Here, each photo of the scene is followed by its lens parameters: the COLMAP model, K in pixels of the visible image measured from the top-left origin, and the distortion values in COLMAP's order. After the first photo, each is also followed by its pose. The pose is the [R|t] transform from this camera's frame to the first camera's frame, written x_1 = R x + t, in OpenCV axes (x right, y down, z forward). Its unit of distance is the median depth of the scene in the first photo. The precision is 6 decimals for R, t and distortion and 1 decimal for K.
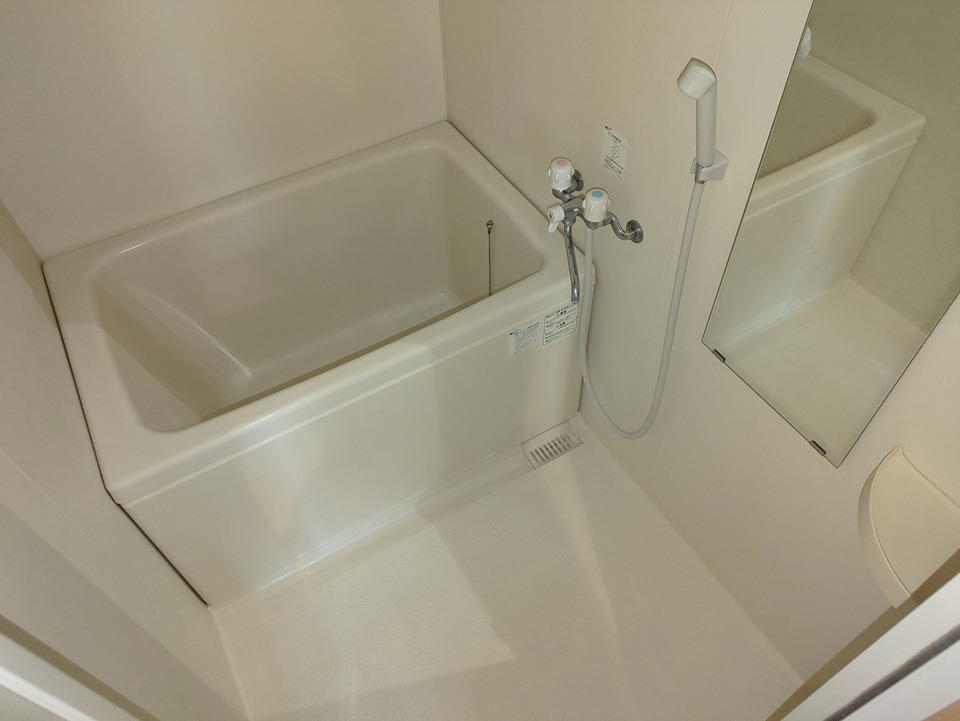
lens RADIAL K [[704.6, 0, 475.1], [0, 704.6, 365.1], [0, 0, 1]] dist [0.008561, -0.001310]
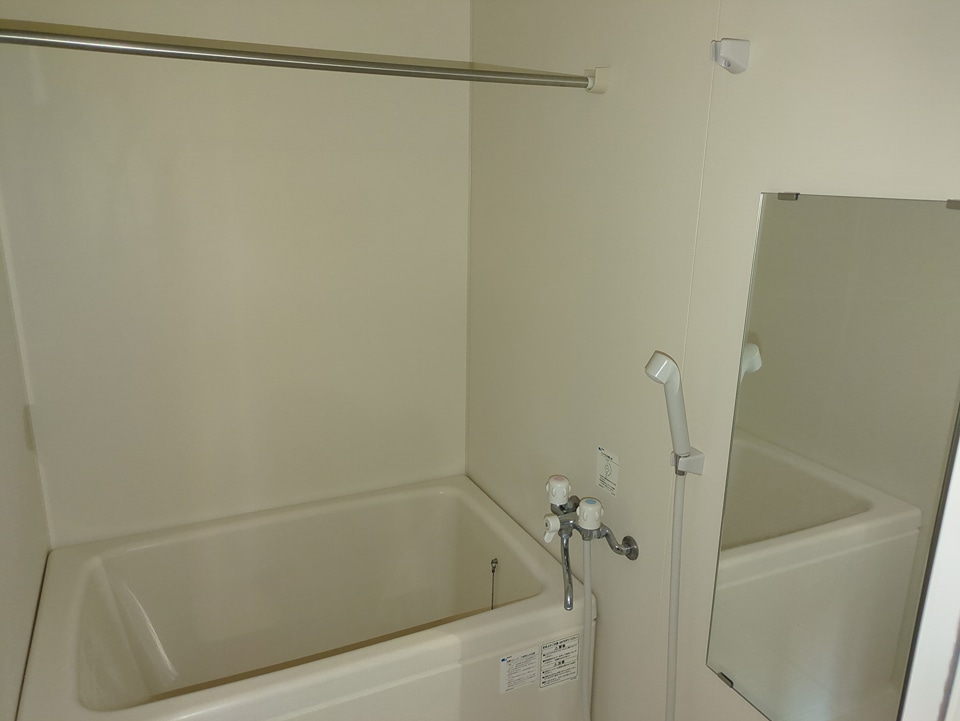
lens RADIAL K [[698.6, 0, 480.0], [0, 698.6, 360.5], [0, 0, 1]] dist [0.010337, -0.000562]
pose [[0.995482, 0.069794, -0.064381, 0.058600], [-0.094213, 0.810506, -0.578104, 0.189952], [0.011833, 0.581557, 0.813419, 0.031472]]
